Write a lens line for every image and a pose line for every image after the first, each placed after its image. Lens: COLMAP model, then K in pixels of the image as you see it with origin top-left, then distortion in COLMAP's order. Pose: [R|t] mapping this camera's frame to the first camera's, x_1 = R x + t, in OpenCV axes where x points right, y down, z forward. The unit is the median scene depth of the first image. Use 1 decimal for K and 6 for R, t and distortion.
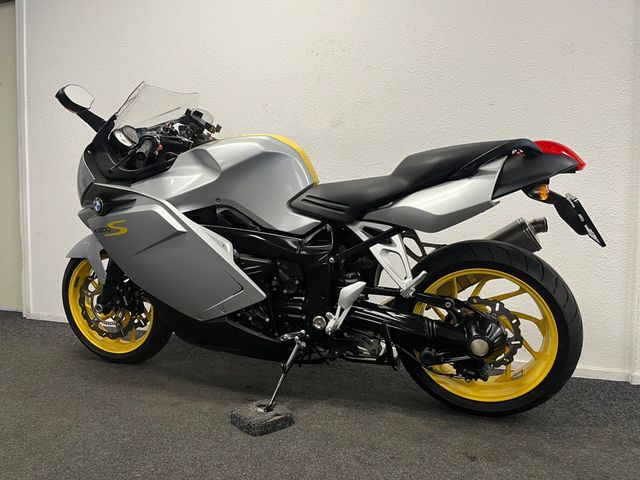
lens RADIAL K [[480.7, 0, 320.0], [0, 480.7, 240.0], [0, 0, 1]] dist [0.034409, -0.001122]
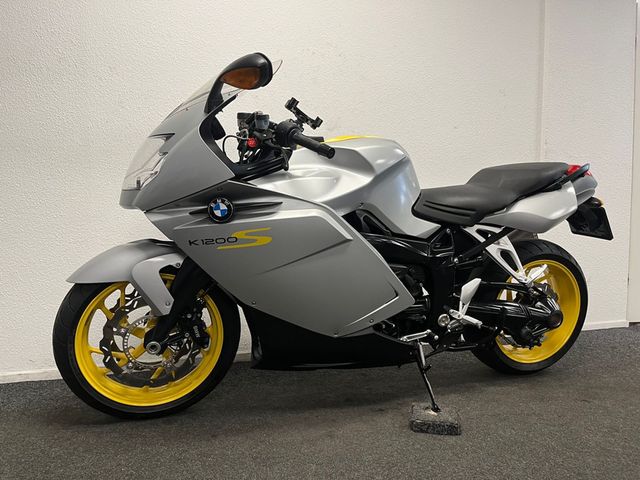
lens RADIAL K [[480.7, 0, 320.0], [0, 480.7, 240.0], [0, 0, 1]] dist [0.034409, -0.001122]
pose [[0.785034, -0.035122, 0.618456, -0.863351], [0.033120, 0.999343, 0.014712, -0.030548], [-0.618567, 0.008934, 0.785681, 0.320022]]
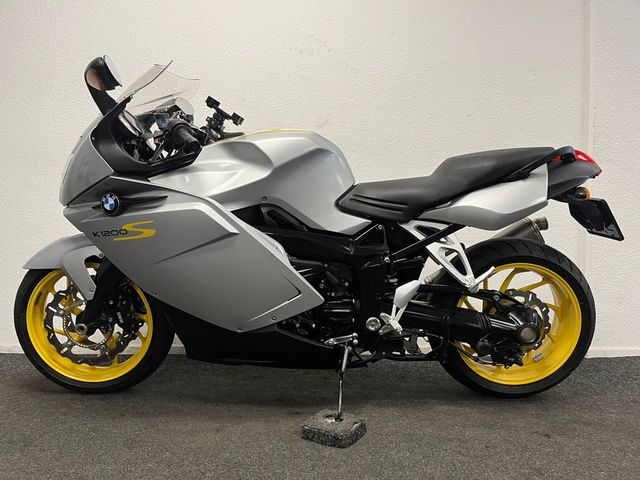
lens RADIAL K [[480.7, 0, 320.0], [0, 480.7, 240.0], [0, 0, 1]] dist [0.034409, -0.001122]
pose [[0.943786, -0.016512, 0.330144, -0.419173], [0.020635, 0.999747, -0.008987, 0.006757], [-0.329912, 0.015294, 0.943888, 0.103635]]
